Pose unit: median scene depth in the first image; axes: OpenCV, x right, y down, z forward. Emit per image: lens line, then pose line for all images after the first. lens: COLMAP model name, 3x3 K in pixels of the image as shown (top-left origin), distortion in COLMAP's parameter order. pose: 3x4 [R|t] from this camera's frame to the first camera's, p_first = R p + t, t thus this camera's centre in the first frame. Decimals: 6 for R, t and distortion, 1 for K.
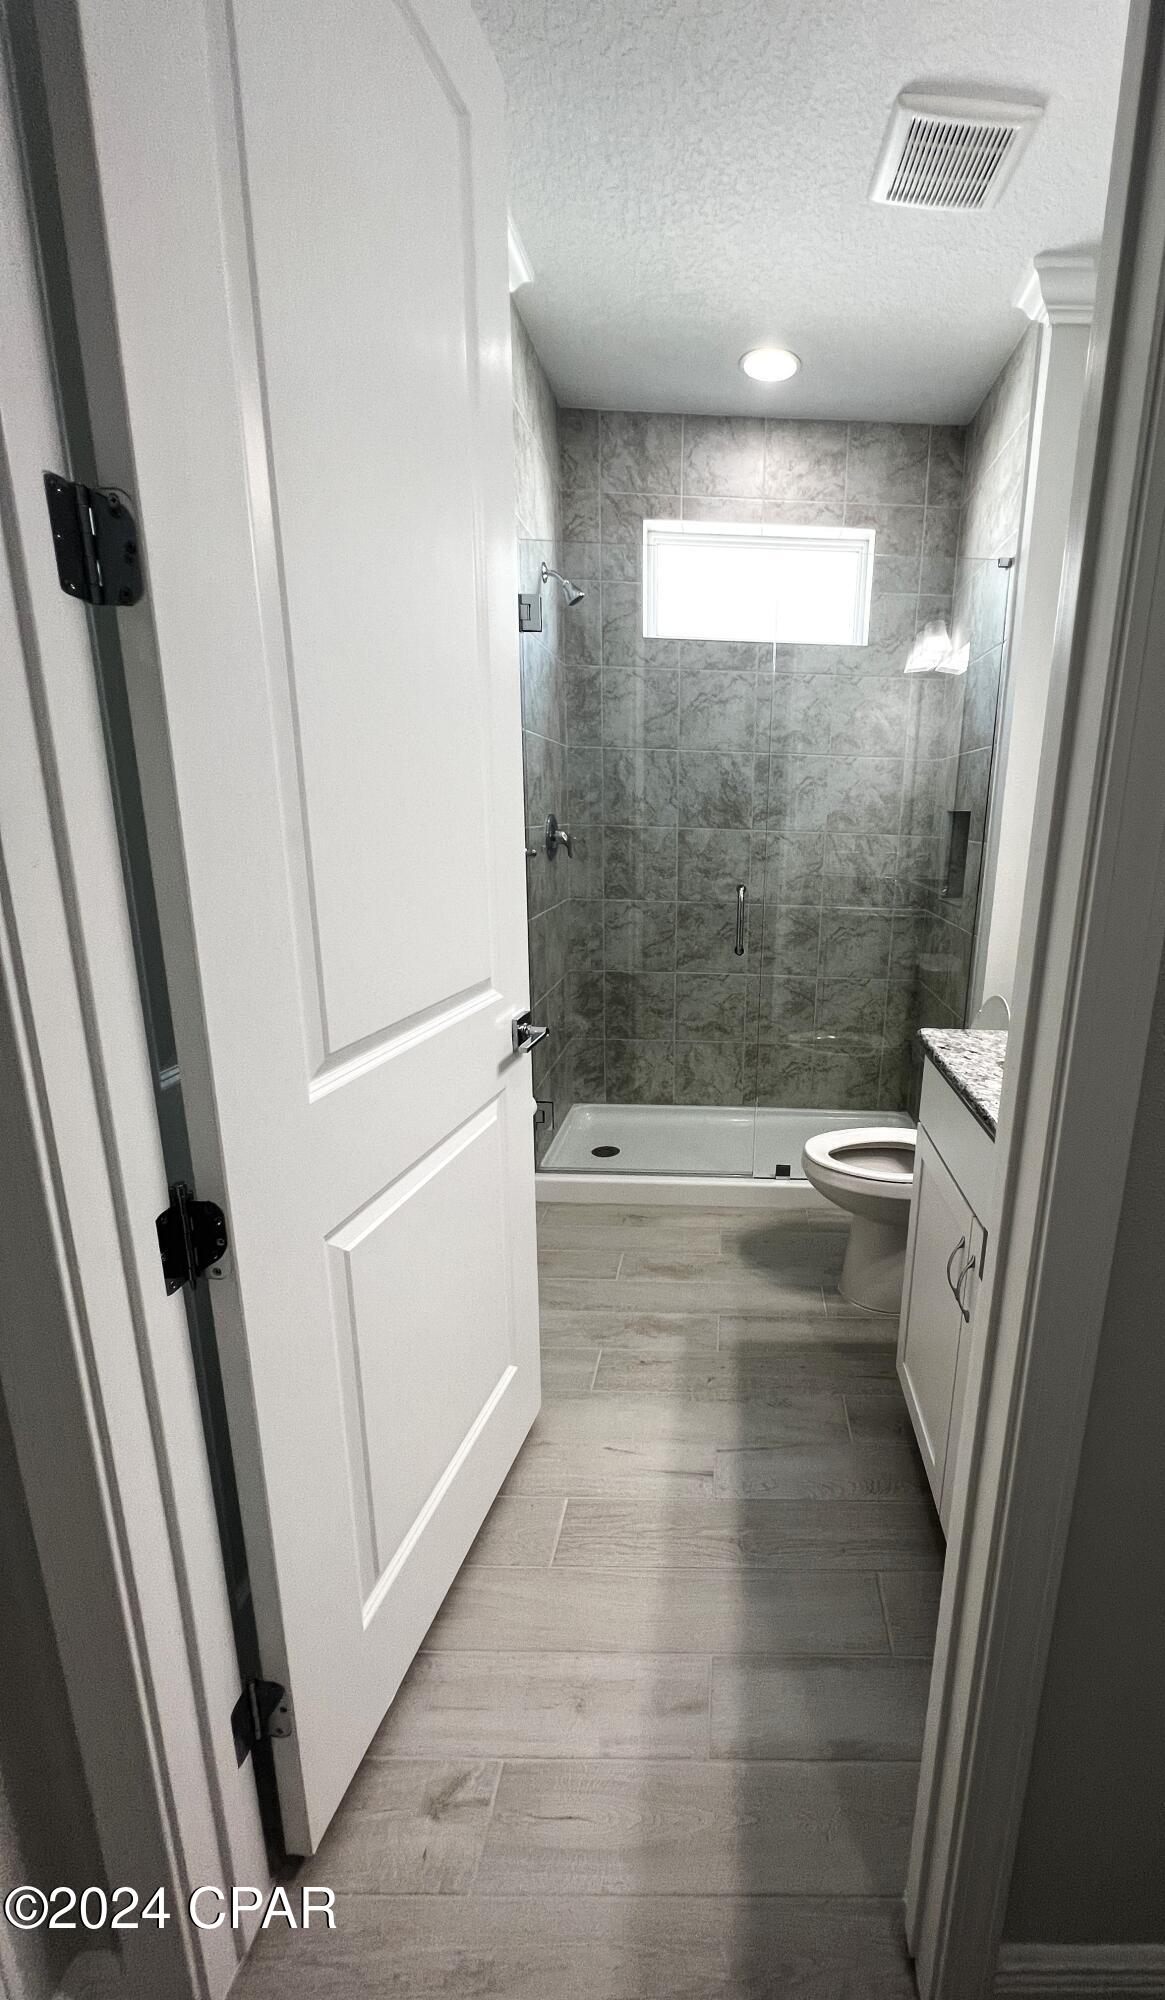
lens RADIAL K [[802.1, 0, 749.4], [0, 802.1, 1003.7], [0, 0, 1]] dist [0.001168, 0.000150]
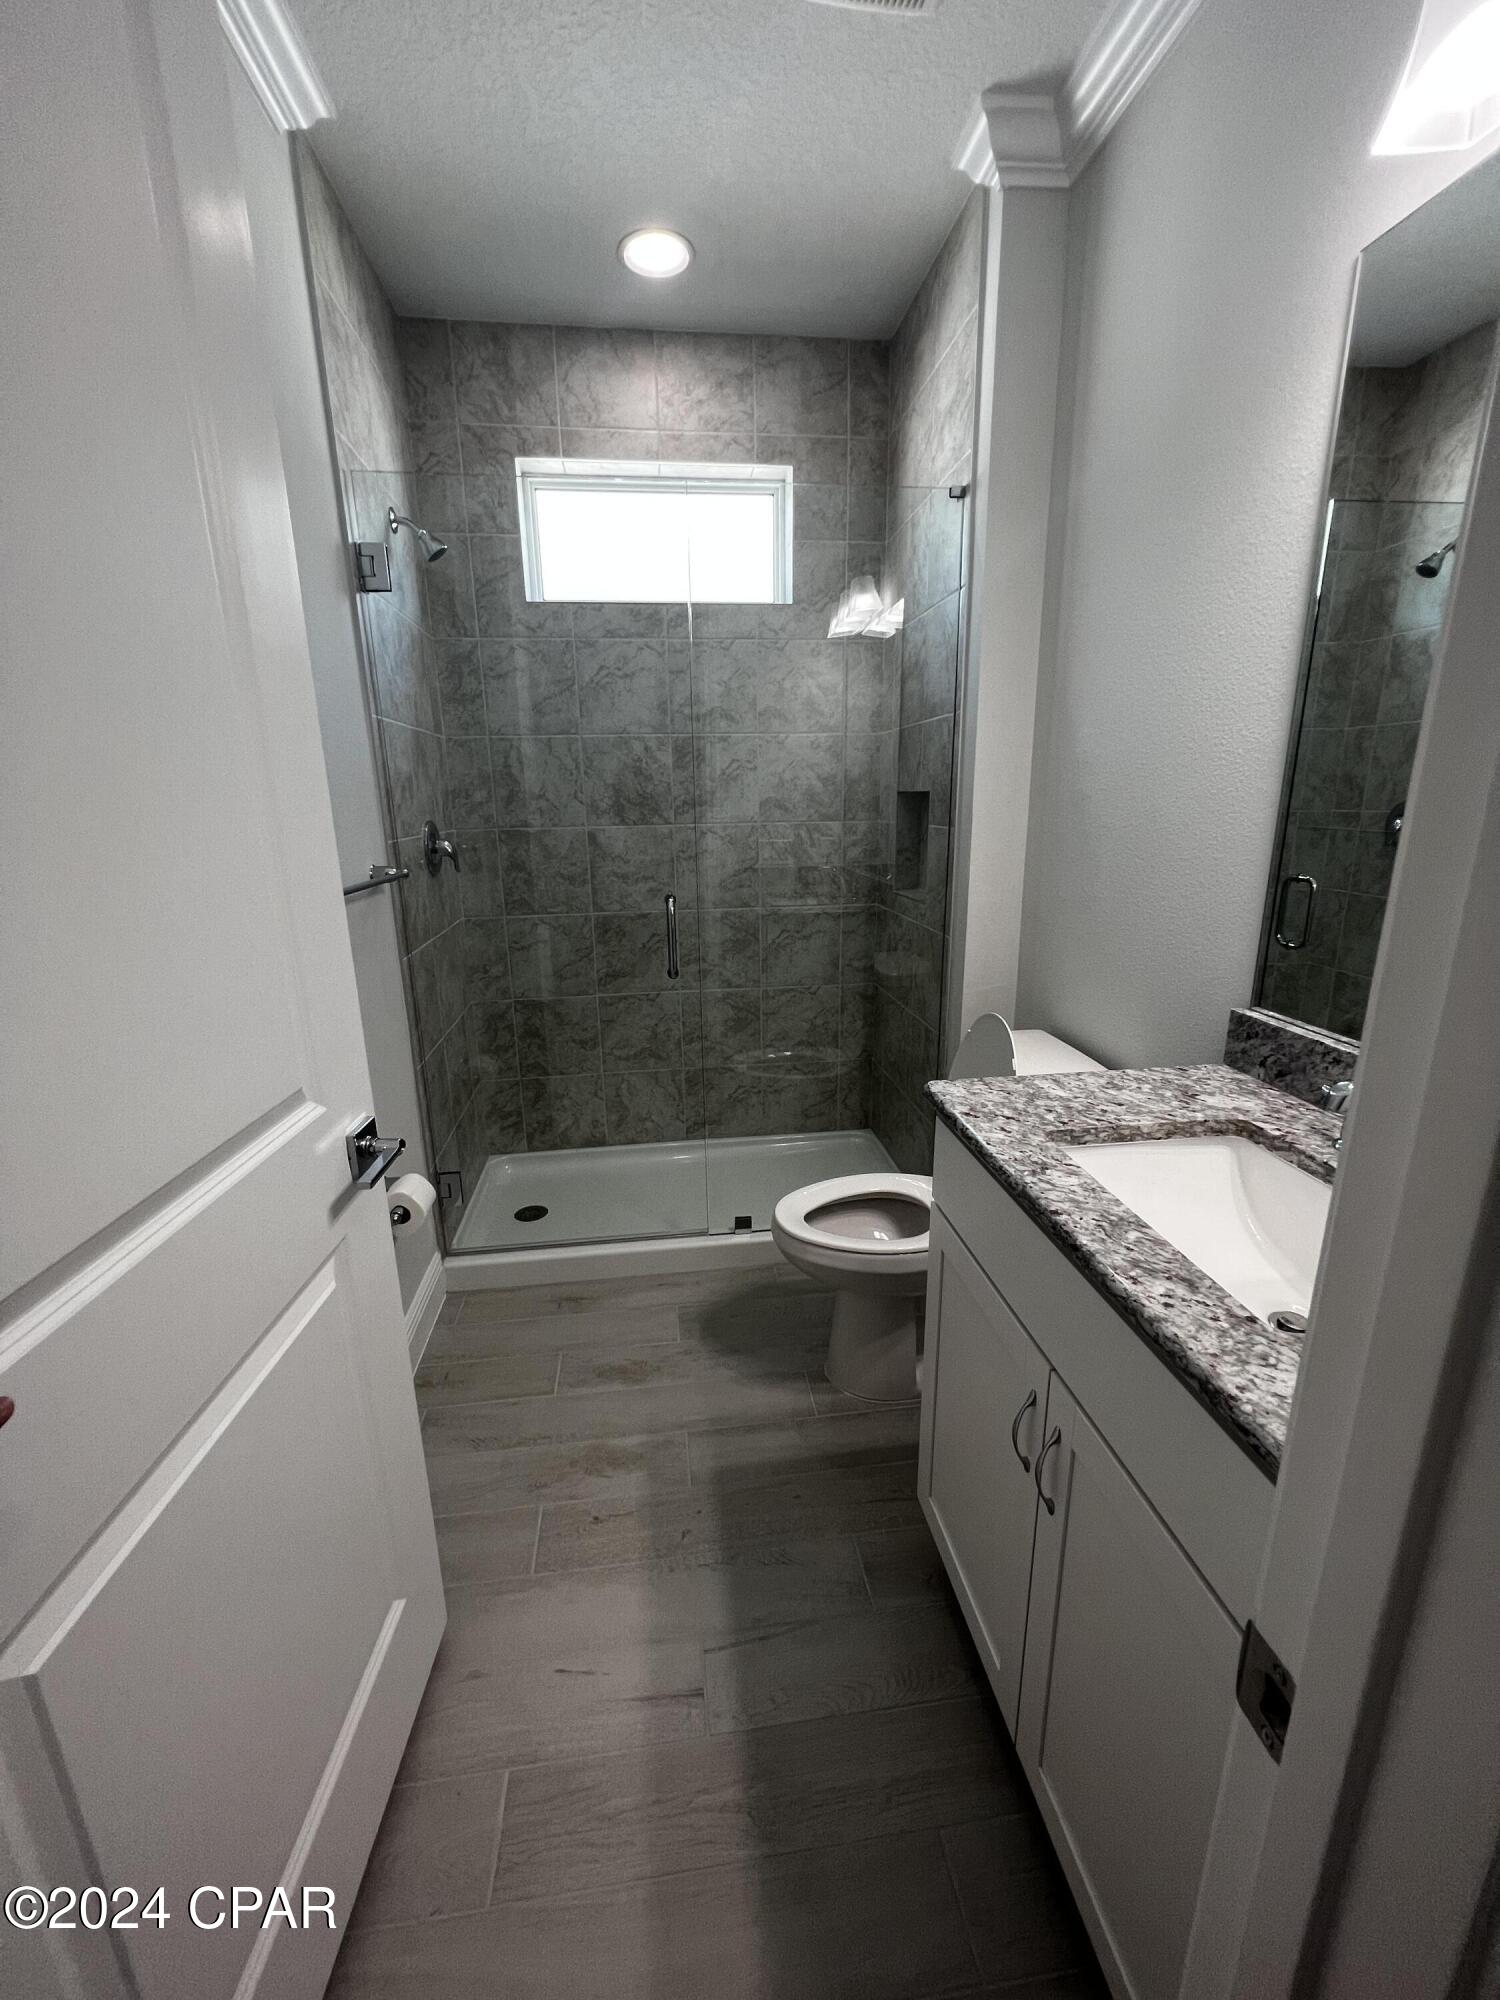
lens RADIAL K [[799.8, 0, 749.8], [0, 799.8, 1002.3], [0, 0, 1]] dist [0.000854, 0.000021]
pose [[0.992552, -0.077081, 0.094340, -0.012969], [0.075232, 0.996901, 0.023004, -0.044509], [-0.095821, -0.015735, 0.995274, 0.148743]]
